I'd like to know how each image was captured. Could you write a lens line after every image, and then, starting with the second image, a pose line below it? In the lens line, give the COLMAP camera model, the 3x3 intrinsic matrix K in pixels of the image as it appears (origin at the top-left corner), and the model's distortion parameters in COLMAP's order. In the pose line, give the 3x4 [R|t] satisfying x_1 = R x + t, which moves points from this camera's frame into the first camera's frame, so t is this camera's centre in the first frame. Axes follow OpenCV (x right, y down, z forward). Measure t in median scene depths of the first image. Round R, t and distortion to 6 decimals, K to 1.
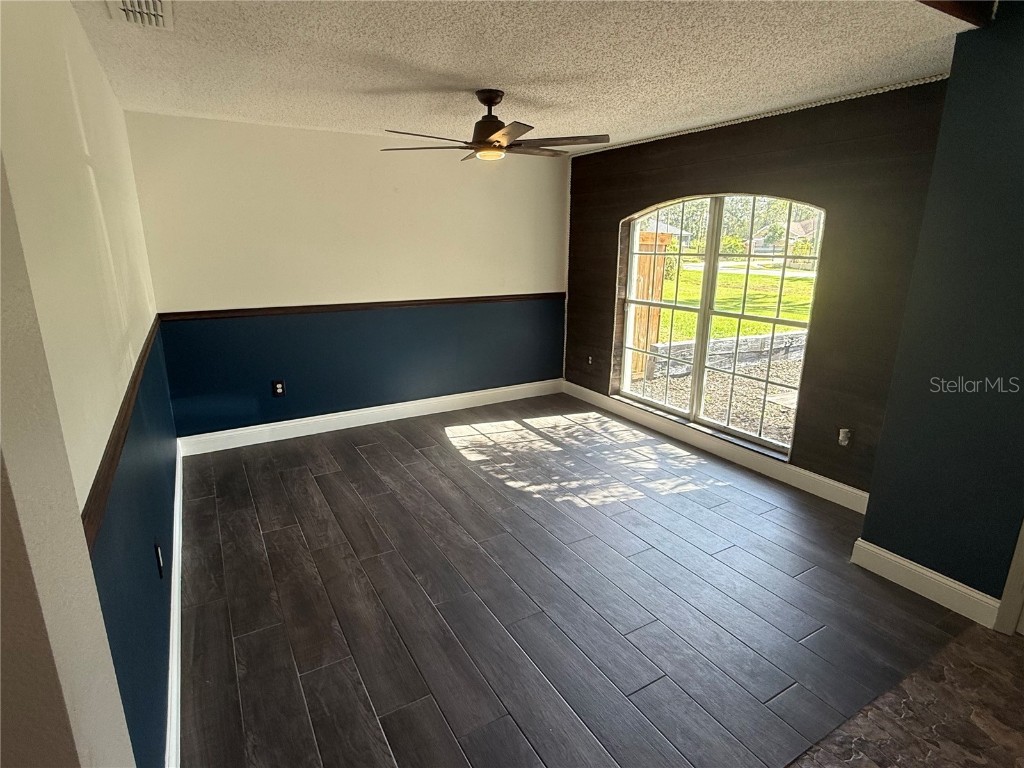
lens RADIAL K [[534.6, 0, 511.0], [0, 534.6, 385.1], [0, 0, 1]] dist [-0.000636, -0.000694]
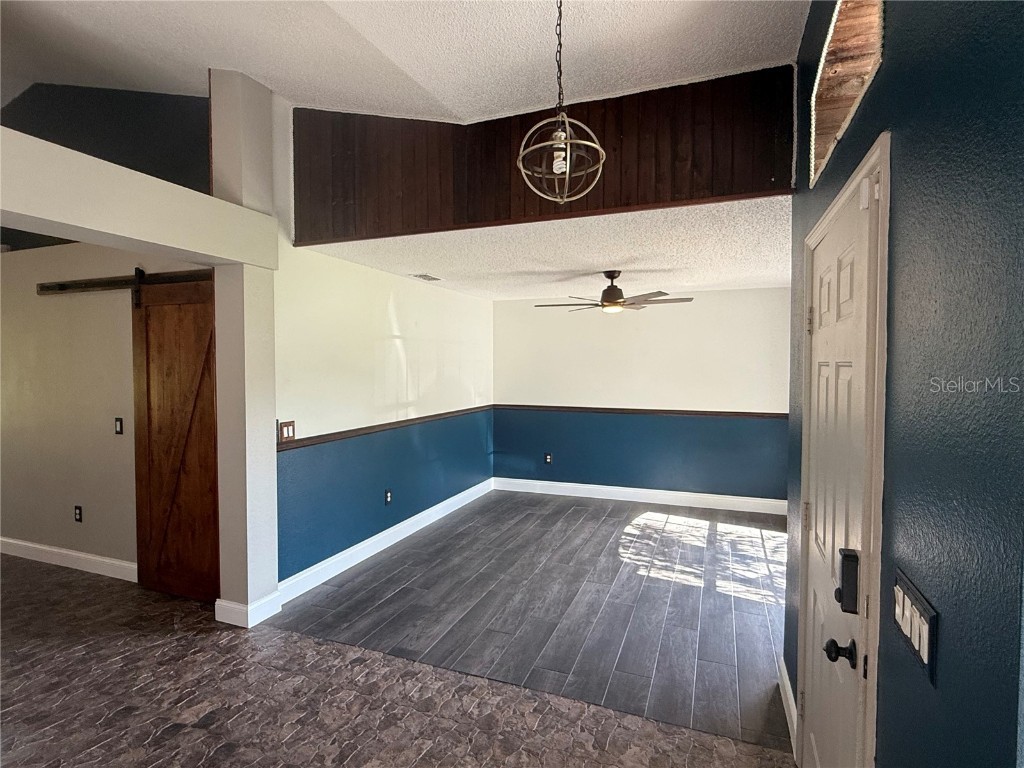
lens RADIAL K [[534.6, 0, 510.3], [0, 534.6, 382.2], [0, 0, 1]] dist [-0.000636, -0.000694]
pose [[0.614666, 0.018785, -0.788563, 0.867225], [-0.204330, 0.969384, -0.136178, 0.029686], [0.761863, 0.244831, 0.599686, -0.063822]]
